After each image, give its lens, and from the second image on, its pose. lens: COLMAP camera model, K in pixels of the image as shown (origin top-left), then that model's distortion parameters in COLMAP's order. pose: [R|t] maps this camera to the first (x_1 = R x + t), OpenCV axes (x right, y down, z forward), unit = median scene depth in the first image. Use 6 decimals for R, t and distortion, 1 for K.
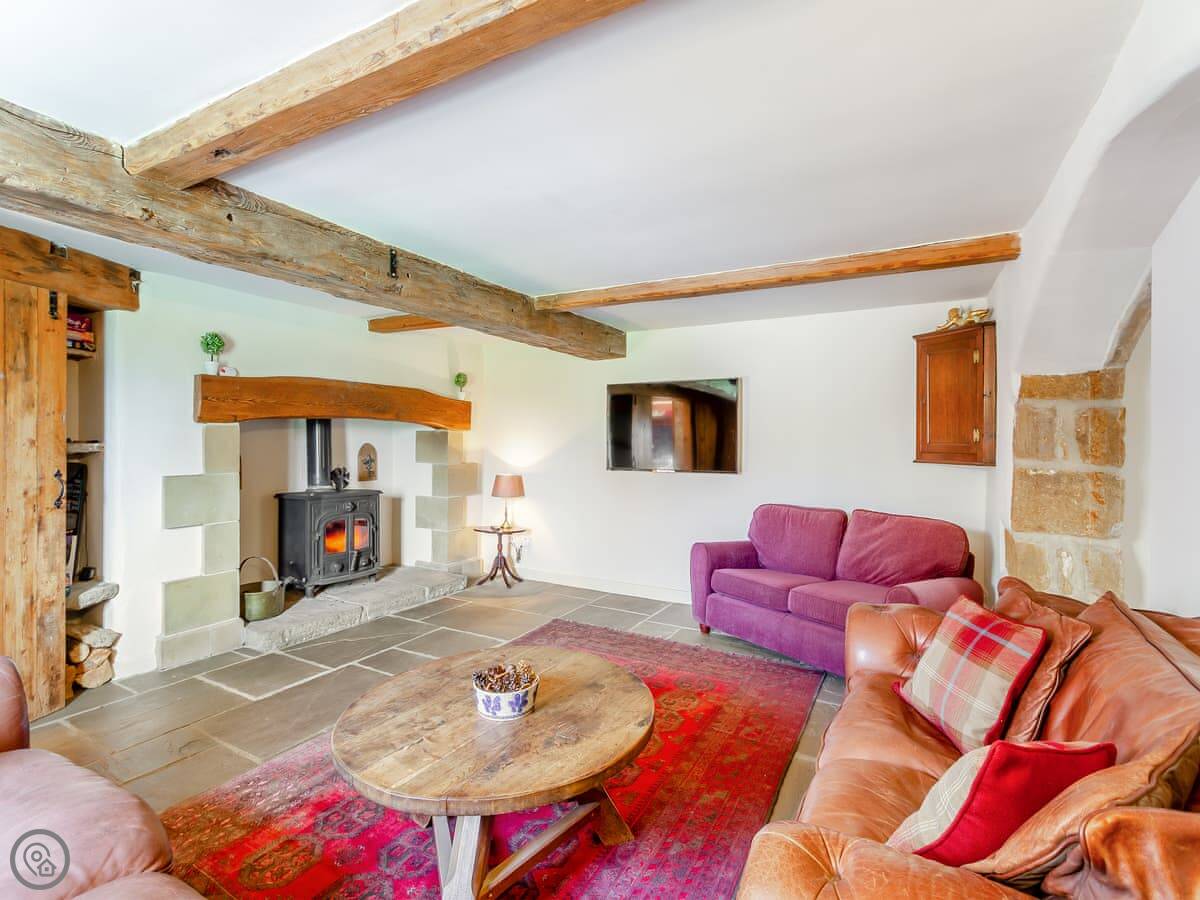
lens RADIAL K [[579.4, 0, 594.3], [0, 579.4, 446.5], [0, 0, 1]] dist [0.000936, 0.001519]
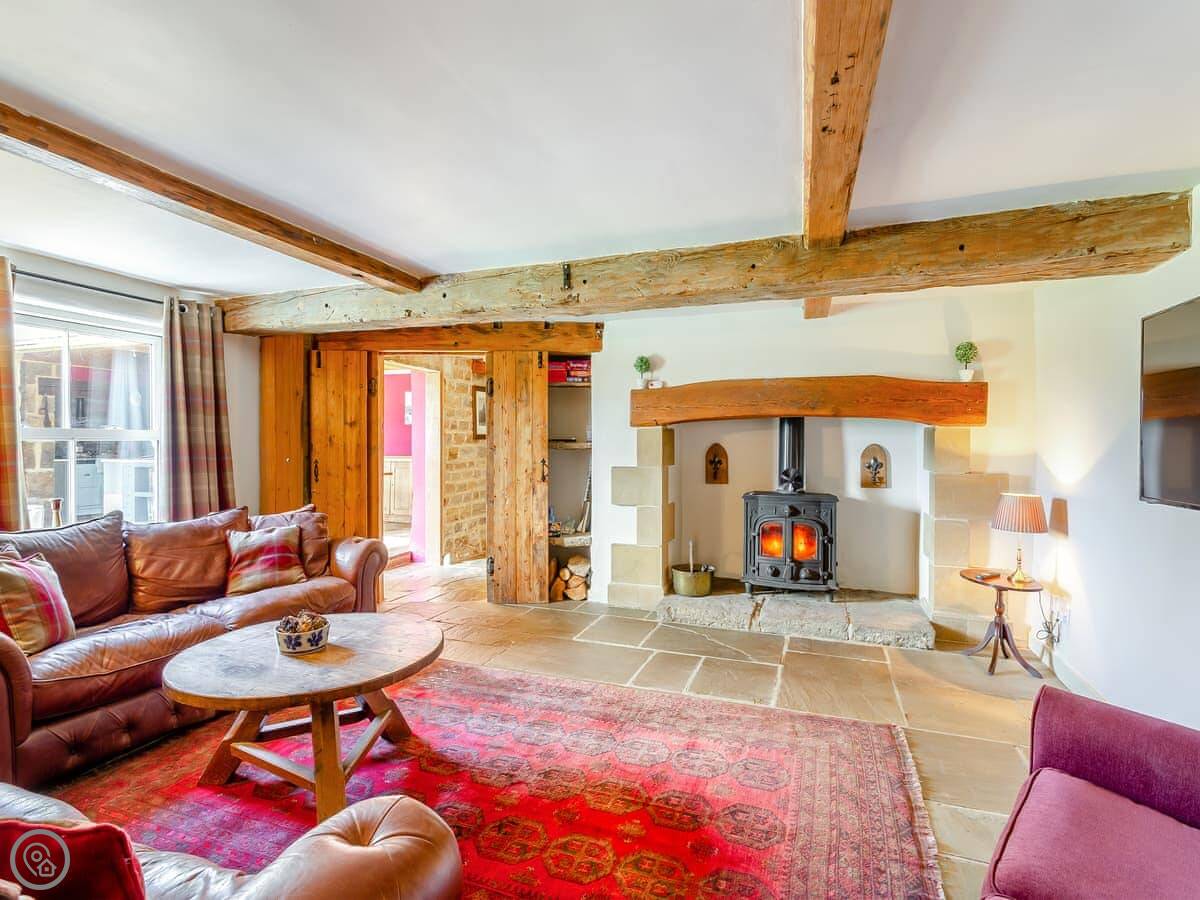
lens RADIAL K [[579.4, 0, 594.3], [0, 579.4, 446.5], [0, 0, 1]] dist [0.000936, 0.001519]
pose [[0.170002, 0.004055, -0.985435, 0.572830], [-0.010568, 0.999942, 0.002292, 0.000775], [0.985387, 0.010025, 0.170034, 0.671432]]
